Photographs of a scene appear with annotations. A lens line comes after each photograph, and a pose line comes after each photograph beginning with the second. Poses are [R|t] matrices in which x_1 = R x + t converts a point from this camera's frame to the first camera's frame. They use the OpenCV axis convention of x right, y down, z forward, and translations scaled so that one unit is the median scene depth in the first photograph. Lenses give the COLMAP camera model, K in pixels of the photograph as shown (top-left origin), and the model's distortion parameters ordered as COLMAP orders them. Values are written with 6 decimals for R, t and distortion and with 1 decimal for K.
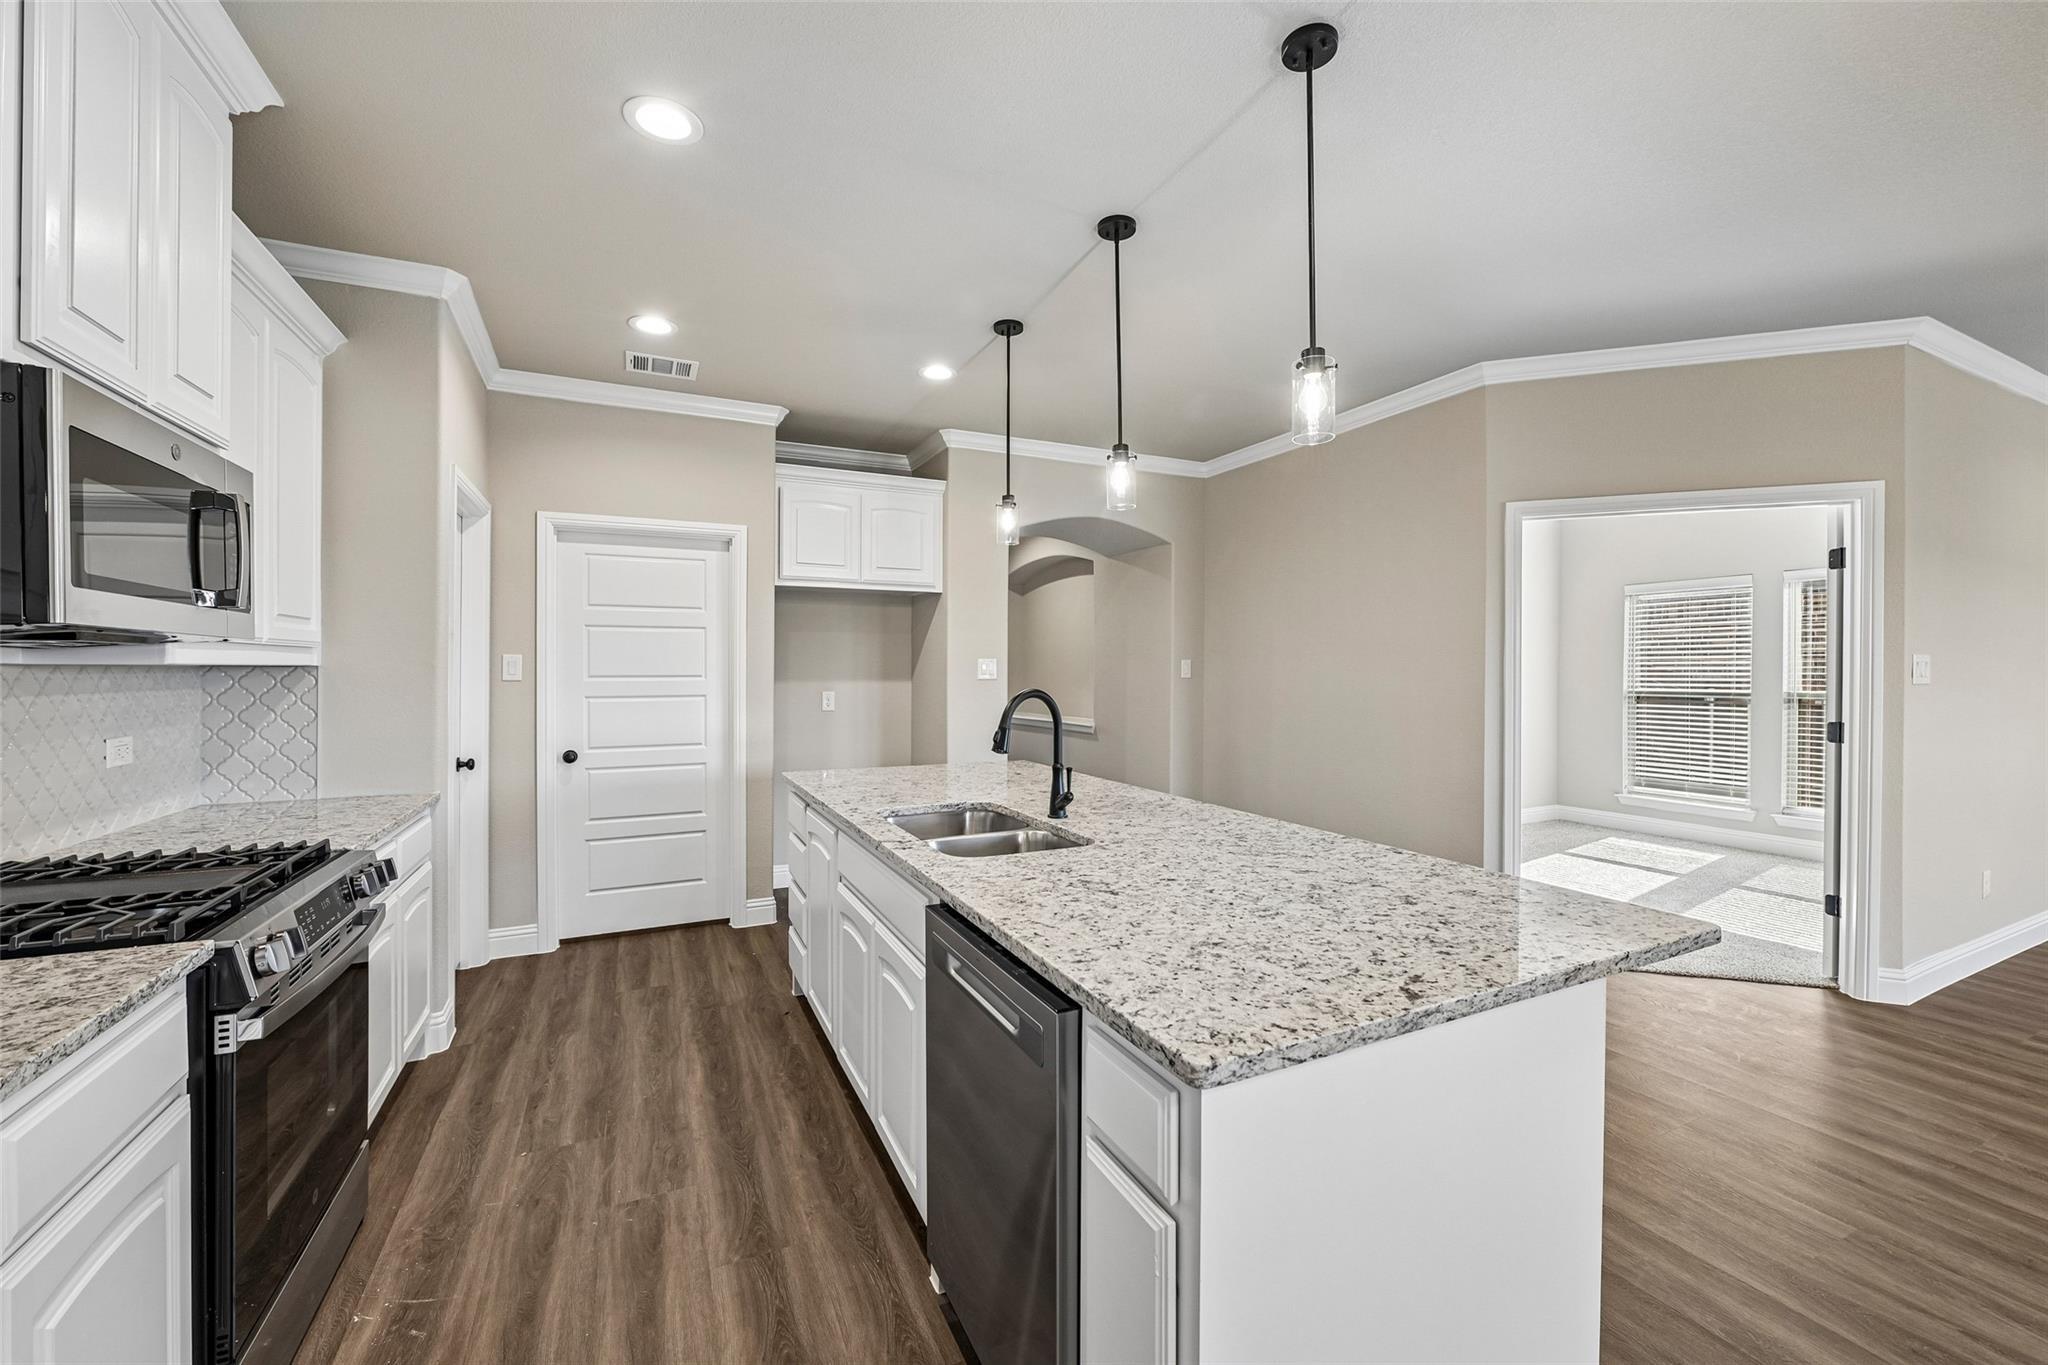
lens RADIAL K [[817.8, 0, 1033.4], [0, 817.8, 672.7], [0, 0, 1]] dist [-0.004142, -0.000146]
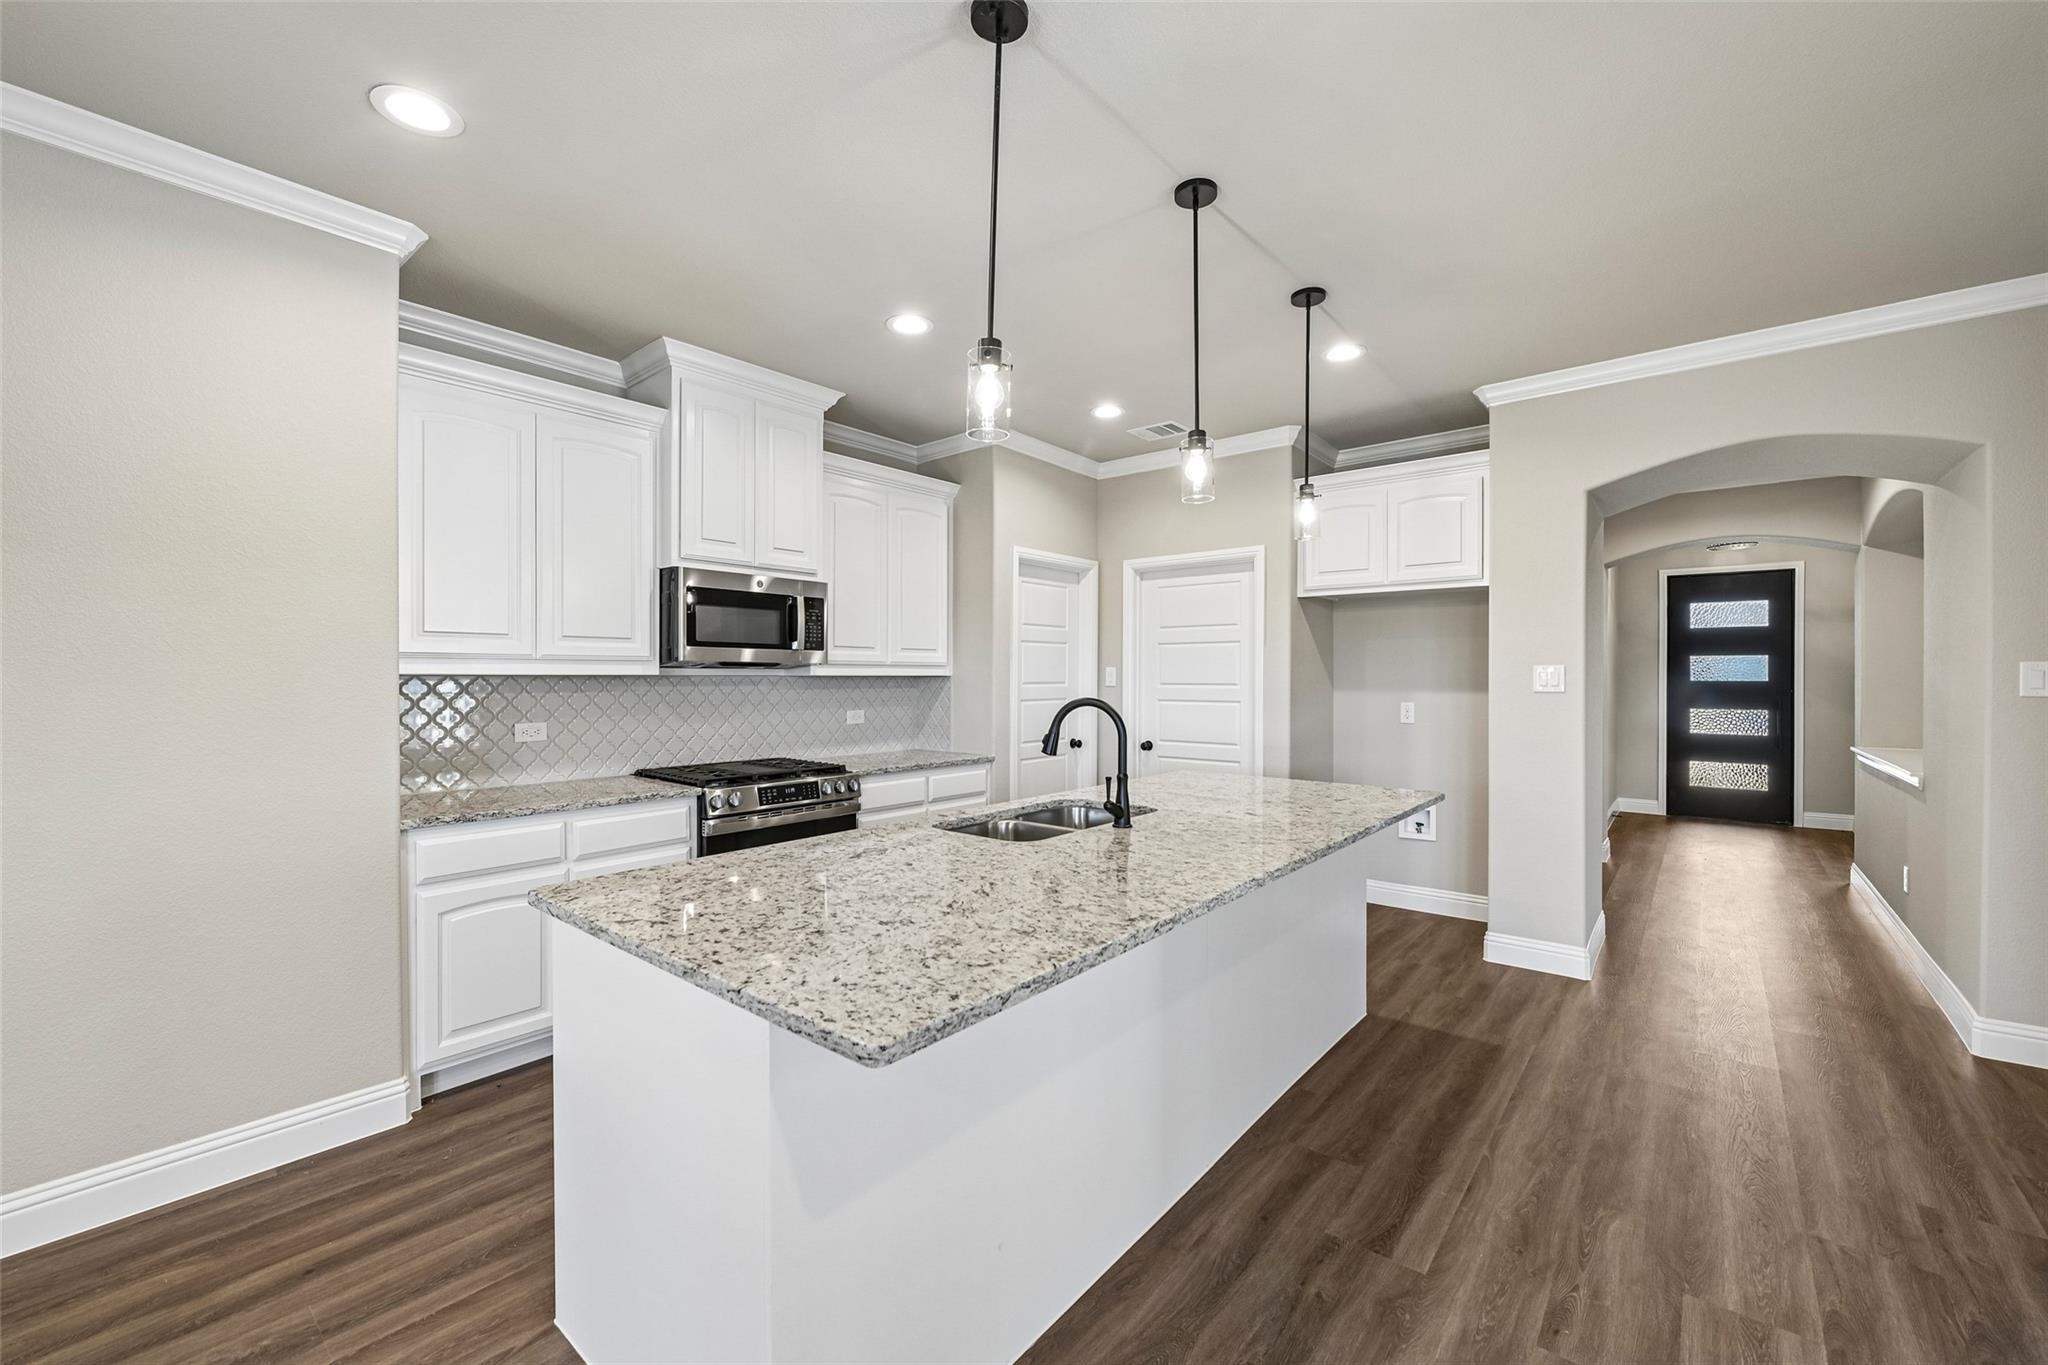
lens RADIAL K [[817.8, 0, 1018.9], [0, 817.8, 680.7], [0, 0, 1]] dist [-0.004142, -0.000146]
pose [[0.402298, 0.004285, -0.915499, 0.887070], [-0.005043, 0.999984, 0.002464, -0.003860], [0.915495, 0.003625, 0.402313, 0.477829]]
